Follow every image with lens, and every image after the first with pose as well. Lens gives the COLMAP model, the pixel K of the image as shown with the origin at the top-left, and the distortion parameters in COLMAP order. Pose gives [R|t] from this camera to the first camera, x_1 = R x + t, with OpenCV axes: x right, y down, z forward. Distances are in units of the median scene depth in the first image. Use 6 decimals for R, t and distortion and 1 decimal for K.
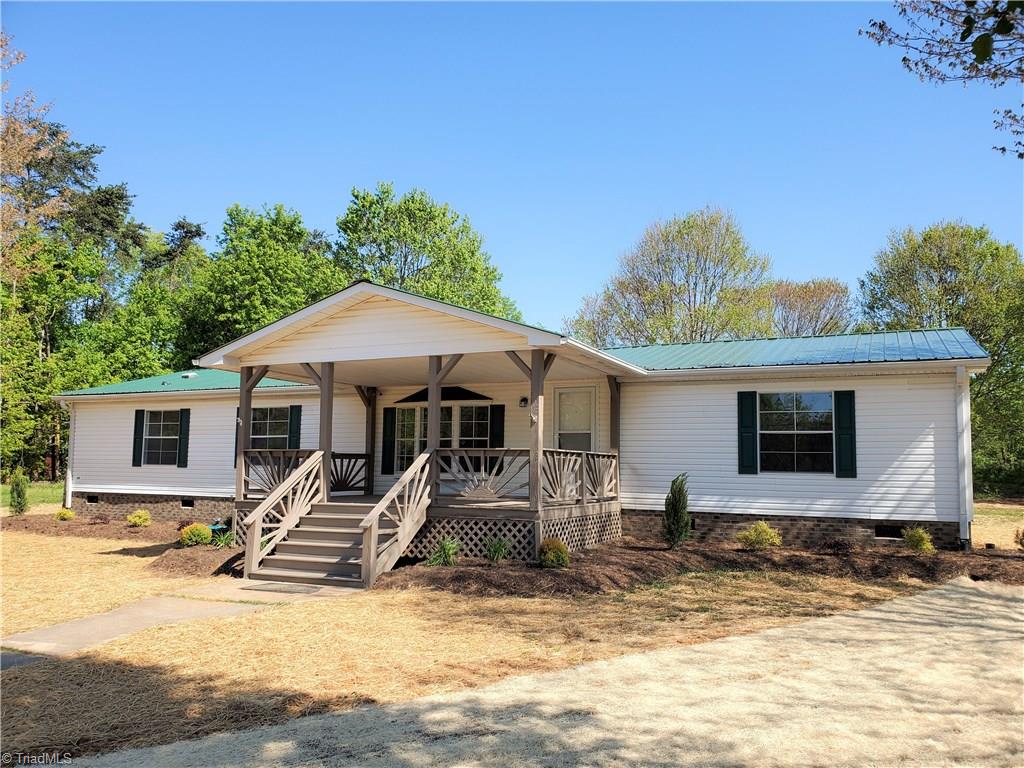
lens RADIAL K [[792.0, 0, 512.3], [0, 792.0, 401.9], [0, 0, 1]] dist [0.091657, -0.132342]
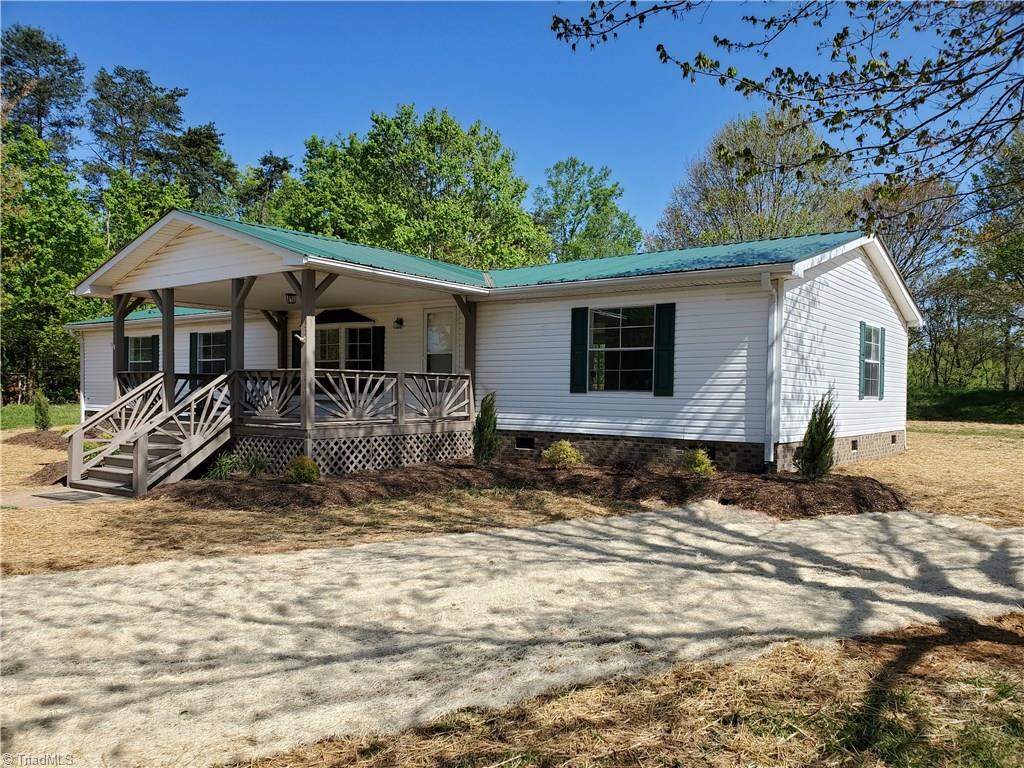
lens RADIAL K [[792.0, 0, 512.3], [0, 792.0, 401.9], [0, 0, 1]] dist [0.091657, -0.132342]
pose [[0.977219, -0.000728, -0.212234, 0.424505], [0.021514, 0.995183, 0.095645, 0.007167], [0.211142, -0.098032, 0.972527, 0.044072]]
